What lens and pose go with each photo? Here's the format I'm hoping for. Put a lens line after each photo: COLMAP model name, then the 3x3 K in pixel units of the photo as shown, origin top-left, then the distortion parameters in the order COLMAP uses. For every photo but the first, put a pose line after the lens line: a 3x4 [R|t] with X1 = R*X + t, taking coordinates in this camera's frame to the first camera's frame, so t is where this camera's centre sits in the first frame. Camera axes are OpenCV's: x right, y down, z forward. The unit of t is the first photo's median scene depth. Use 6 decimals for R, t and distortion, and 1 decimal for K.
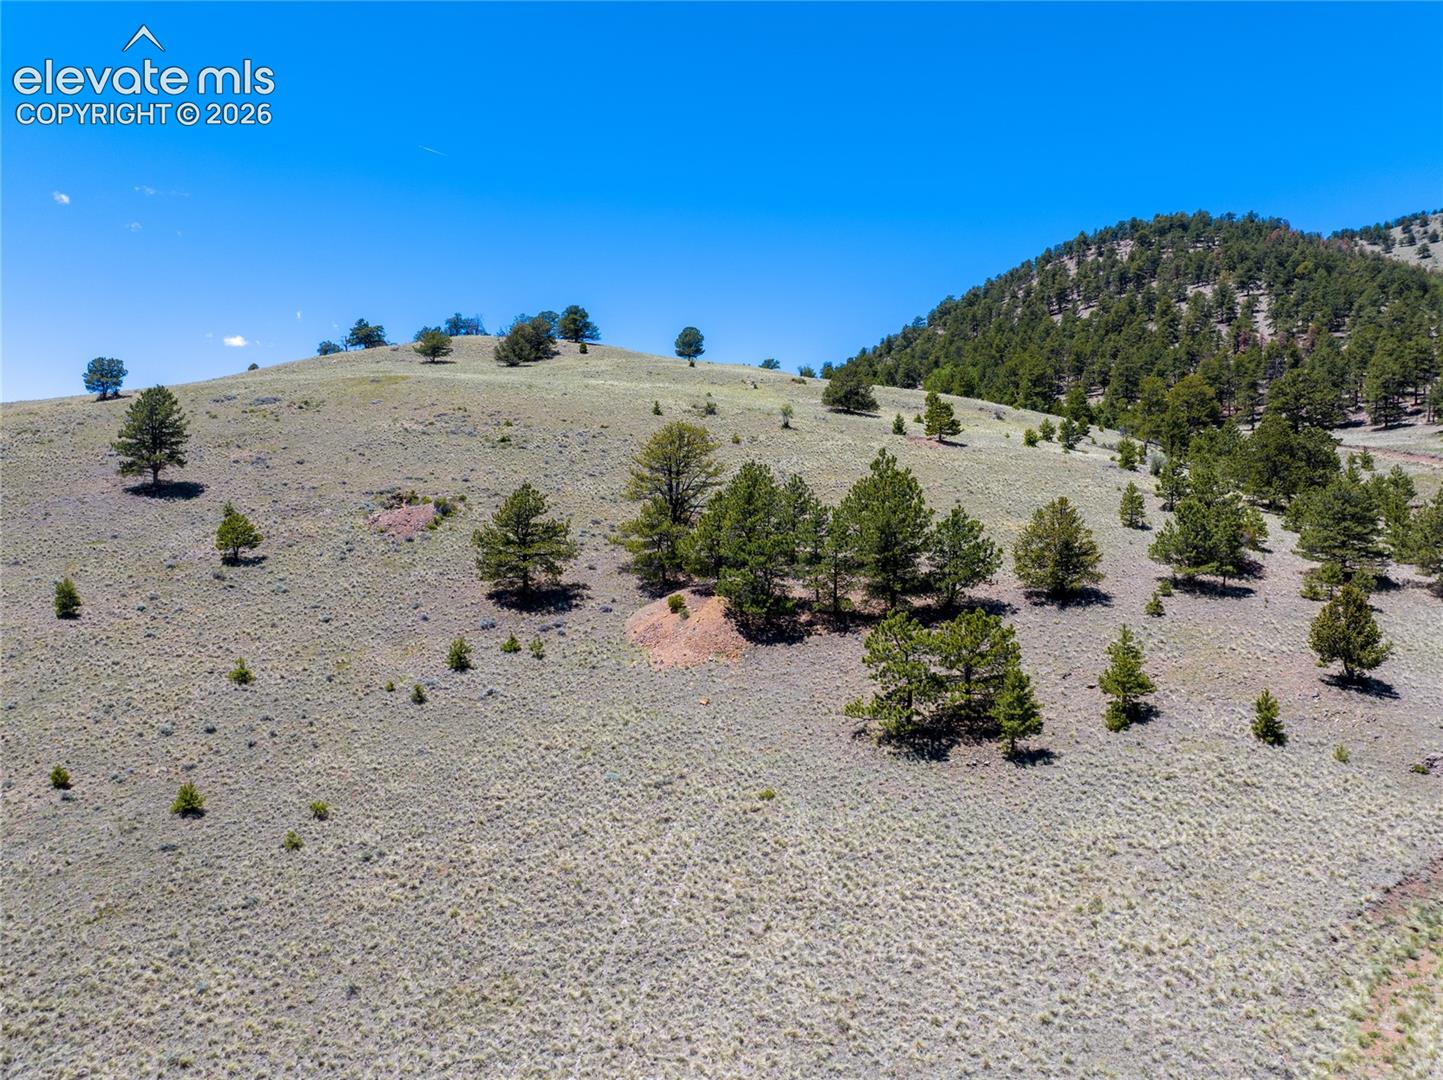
lens RADIAL K [[1025.0, 0, 724.5], [0, 1025.0, 541.3], [0, 0, 1]] dist [-0.044405, 0.009906]
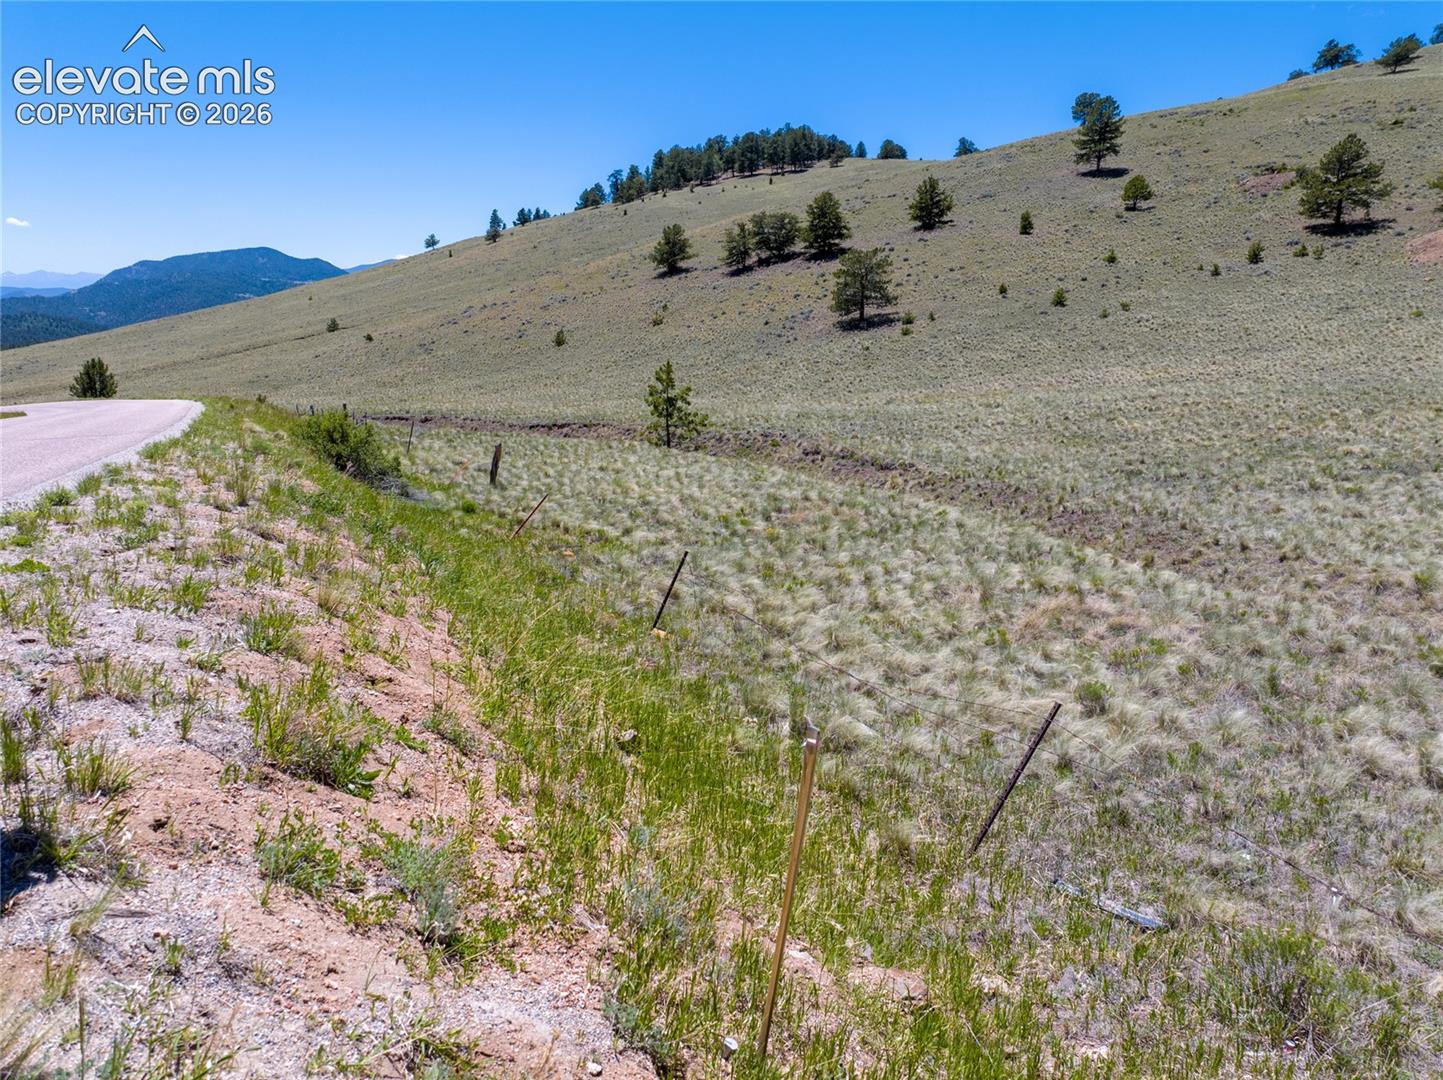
lens RADIAL K [[1025.0, 0, 721.4], [0, 1025.0, 543.9], [0, 0, 1]] dist [-0.044405, 0.009906]
pose [[0.614971, 0.204461, -0.761582, 0.312759], [-0.036457, 0.972140, 0.231550, 0.147846], [0.787707, -0.114632, 0.605291, -0.349885]]
